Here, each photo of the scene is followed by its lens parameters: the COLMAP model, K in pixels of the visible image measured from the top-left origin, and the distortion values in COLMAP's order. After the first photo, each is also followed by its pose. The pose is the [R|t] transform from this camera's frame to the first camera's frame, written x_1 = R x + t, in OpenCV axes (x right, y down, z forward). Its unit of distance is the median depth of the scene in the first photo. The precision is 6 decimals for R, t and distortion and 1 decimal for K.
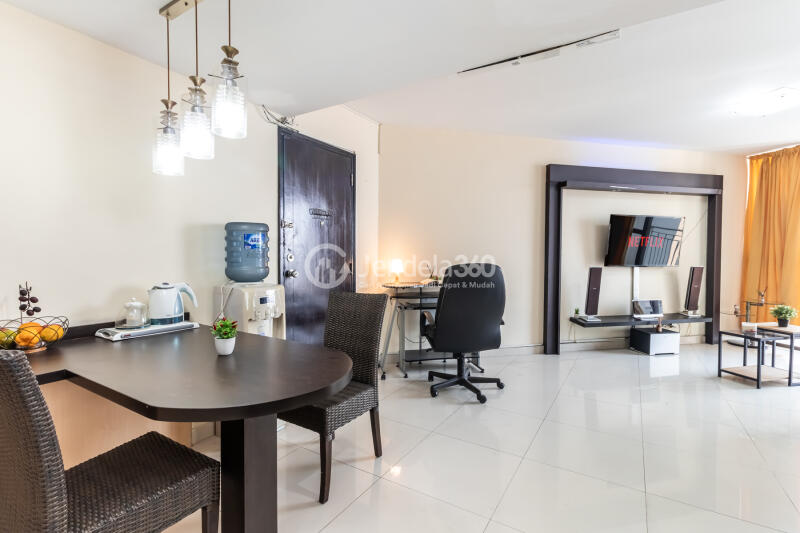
lens RADIAL K [[378.5, 0, 399.6], [0, 378.5, 252.6], [0, 0, 1]] dist [0.002425, 0.000646]
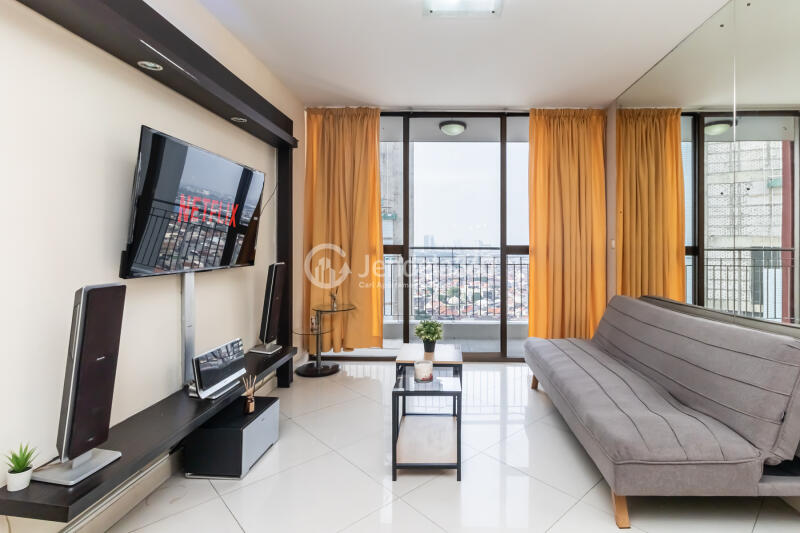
lens RADIAL K [[378.5, 0, 399.6], [0, 378.5, 252.6], [0, 0, 1]] dist [0.002425, 0.000646]
pose [[0.249225, -0.014389, 0.968339, 0.284584], [0.011982, 0.999859, 0.011773, 0.012783], [-0.968371, 0.008669, 0.249363, 0.687581]]
